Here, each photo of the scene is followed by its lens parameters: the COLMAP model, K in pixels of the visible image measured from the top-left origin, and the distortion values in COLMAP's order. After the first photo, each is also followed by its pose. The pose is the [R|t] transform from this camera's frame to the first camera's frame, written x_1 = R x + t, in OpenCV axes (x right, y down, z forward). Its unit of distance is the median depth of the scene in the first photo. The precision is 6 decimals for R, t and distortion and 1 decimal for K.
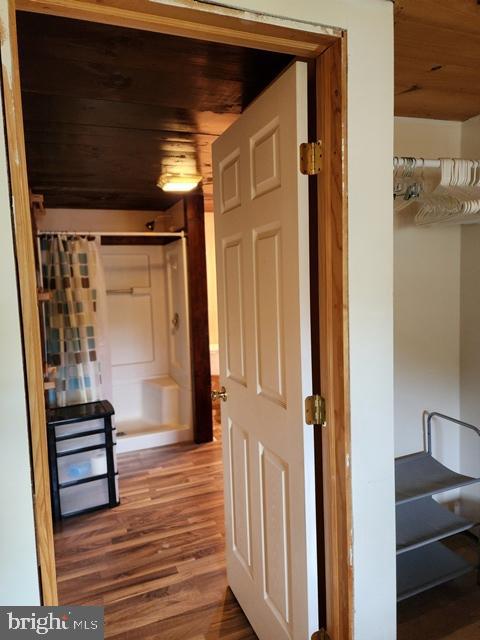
lens RADIAL K [[437.7, 0, 241.1], [0, 437.7, 312.2], [0, 0, 1]] dist [0.071379, -0.004109]
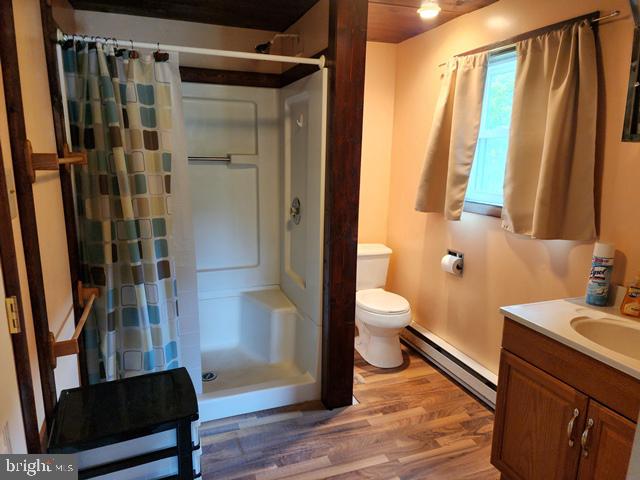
lens RADIAL K [[437.7, 0, 317.5], [0, 437.7, 238.8], [0, 0, 1]] dist [0.071379, -0.004109]
pose [[0.998519, 0.051158, -0.018505, -0.126759], [-0.048619, 0.991778, 0.118373, -0.019729], [0.024408, -0.117298, 0.992797, 0.437004]]
